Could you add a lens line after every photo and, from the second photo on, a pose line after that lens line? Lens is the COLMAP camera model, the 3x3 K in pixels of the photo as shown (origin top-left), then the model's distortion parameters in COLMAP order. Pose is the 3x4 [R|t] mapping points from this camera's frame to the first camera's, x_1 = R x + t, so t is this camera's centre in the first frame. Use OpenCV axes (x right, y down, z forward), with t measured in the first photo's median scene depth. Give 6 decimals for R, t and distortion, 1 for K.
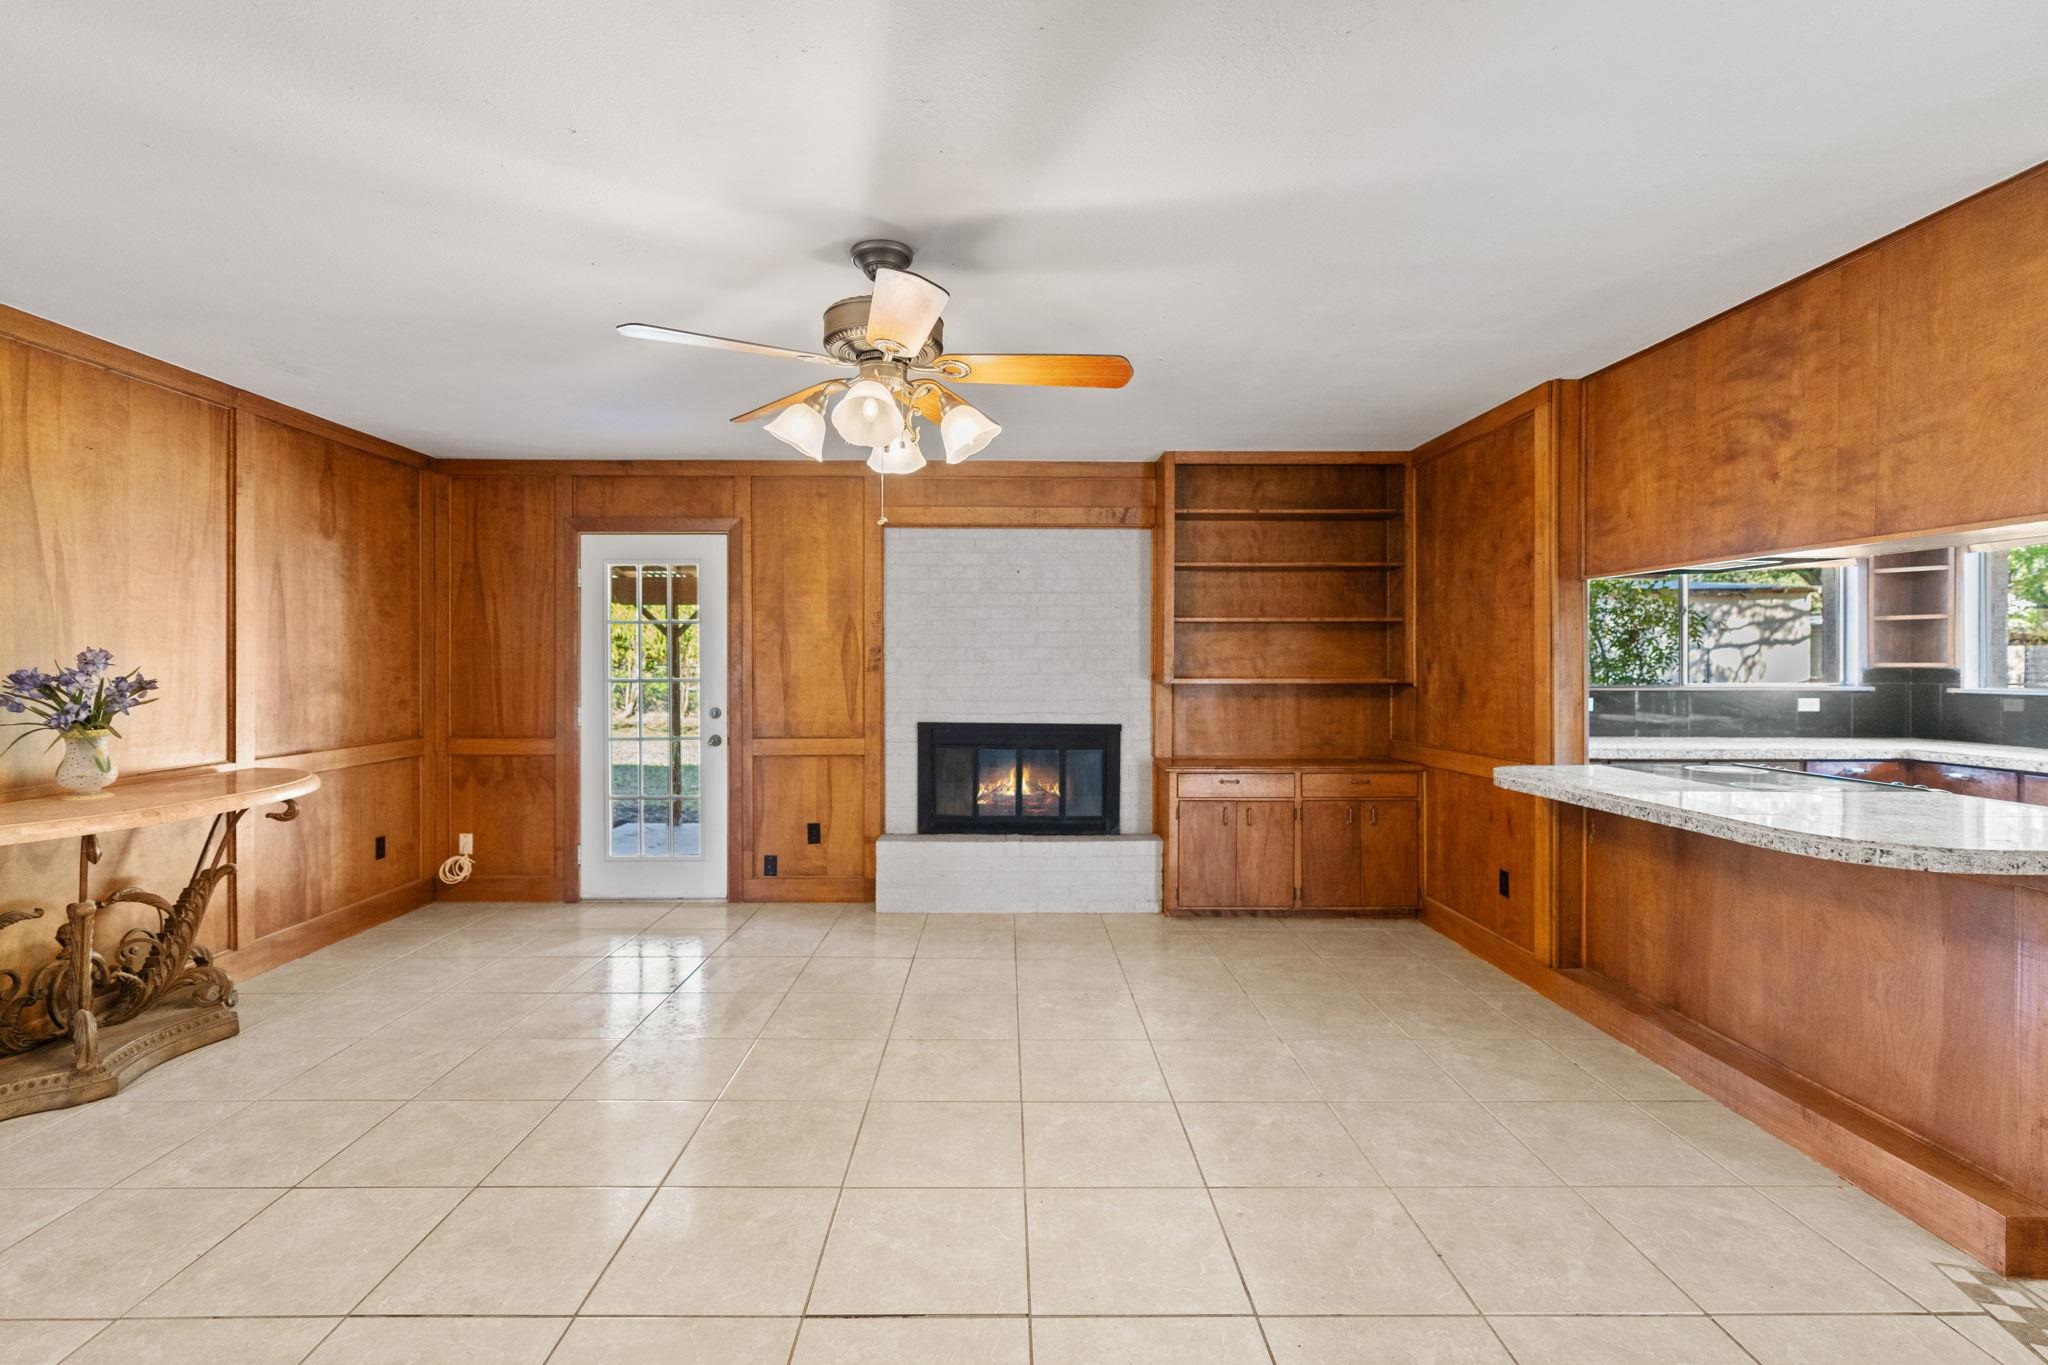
lens RADIAL K [[928.2, 0, 1008.5], [0, 928.2, 659.8], [0, 0, 1]] dist [-0.004057, 0.000933]
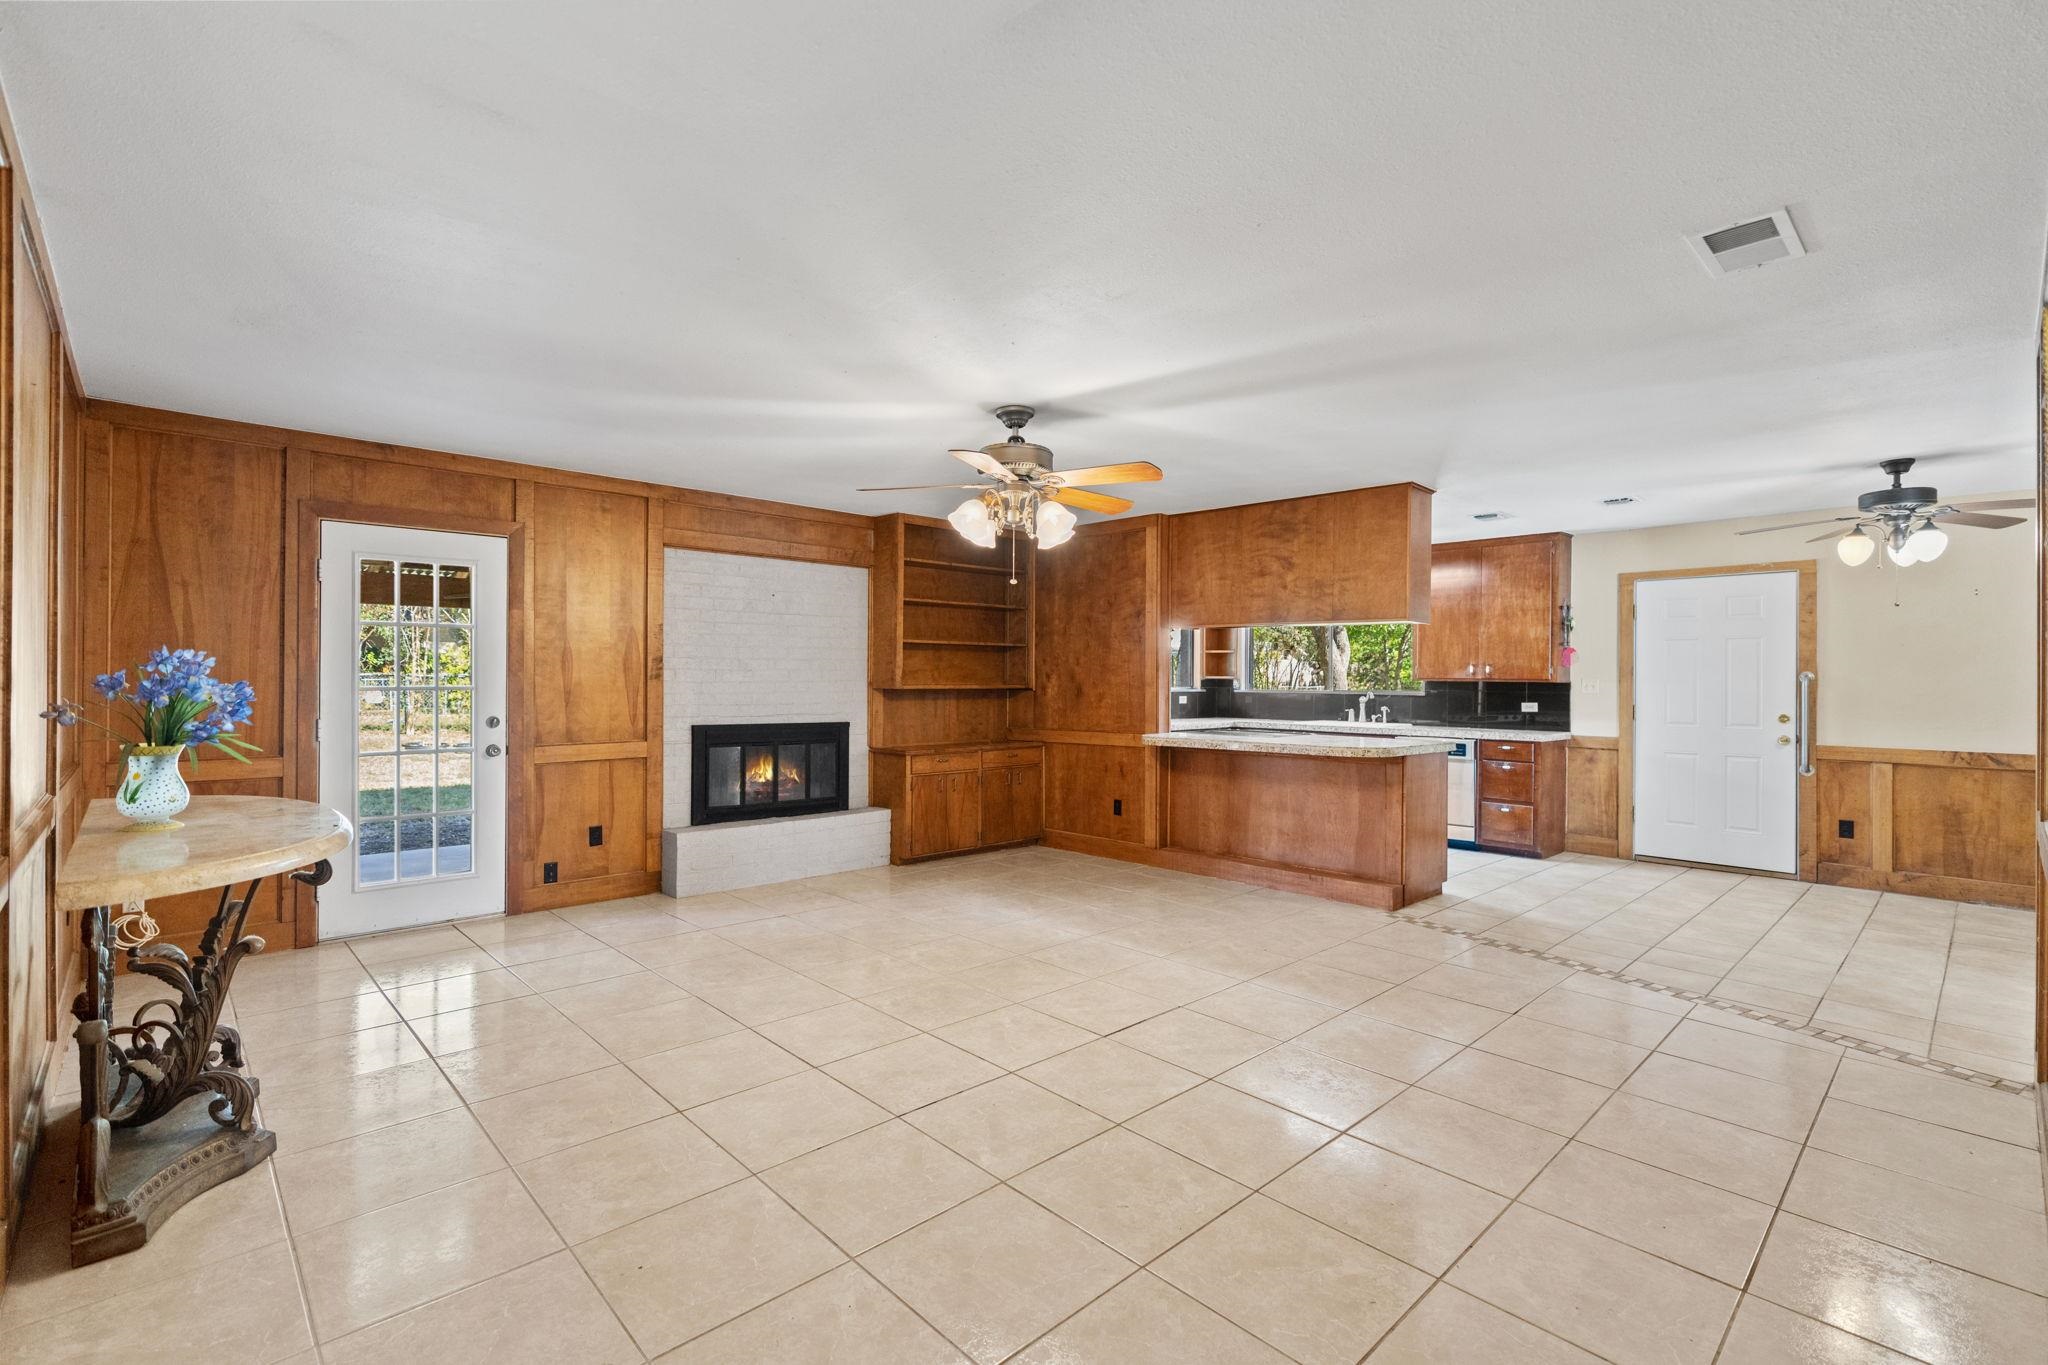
lens RADIAL K [[928.2, 0, 1008.5], [0, 928.2, 659.8], [0, 0, 1]] dist [-0.004057, 0.000933]
pose [[0.735719, 0.017125, 0.677070, -0.575989], [-0.008146, 0.999832, -0.016437, 0.004349], [-0.677238, 0.006578, 0.735735, -0.072087]]
